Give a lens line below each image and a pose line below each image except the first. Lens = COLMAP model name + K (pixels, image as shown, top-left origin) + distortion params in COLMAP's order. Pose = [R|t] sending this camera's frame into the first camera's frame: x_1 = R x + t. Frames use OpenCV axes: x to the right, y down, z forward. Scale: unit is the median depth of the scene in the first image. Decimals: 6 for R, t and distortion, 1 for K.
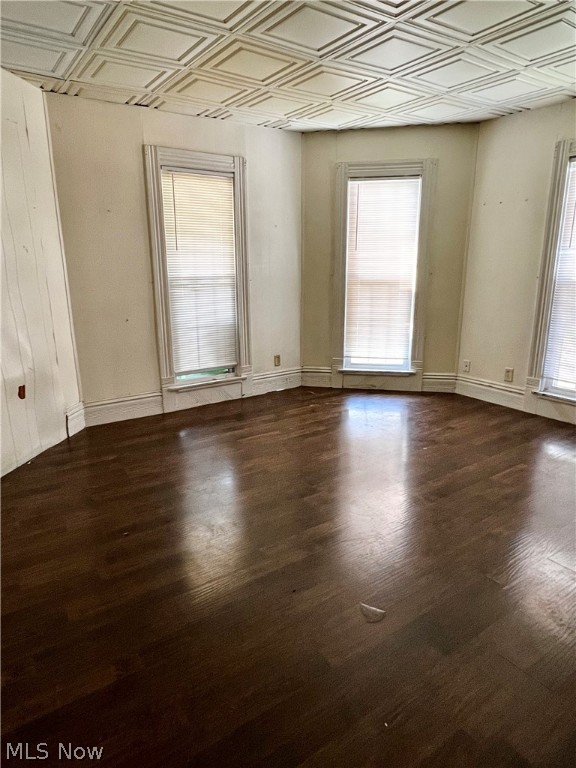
lens RADIAL K [[483.4, 0, 288.0], [0, 483.4, 384.0], [0, 0, 1]] dist [0.004097, 0.001183]
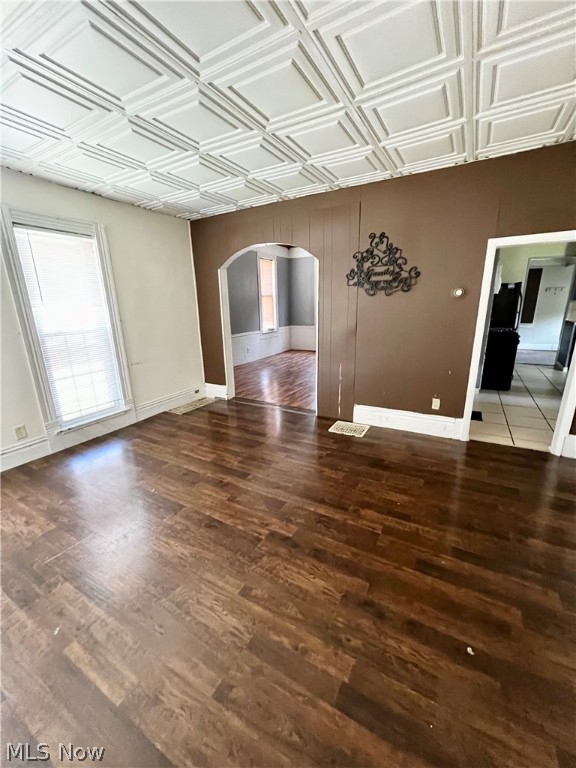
lens RADIAL K [[309.8, 0, 288.0], [0, 309.8, 384.0], [0, 0, 1]] dist [0.000217, 0.000013]
pose [[-0.429011, -0.226860, 0.874348, -0.357285], [0.237984, 0.905365, 0.351678, -0.228024], [-0.871386, 0.358955, -0.334422, 0.783832]]
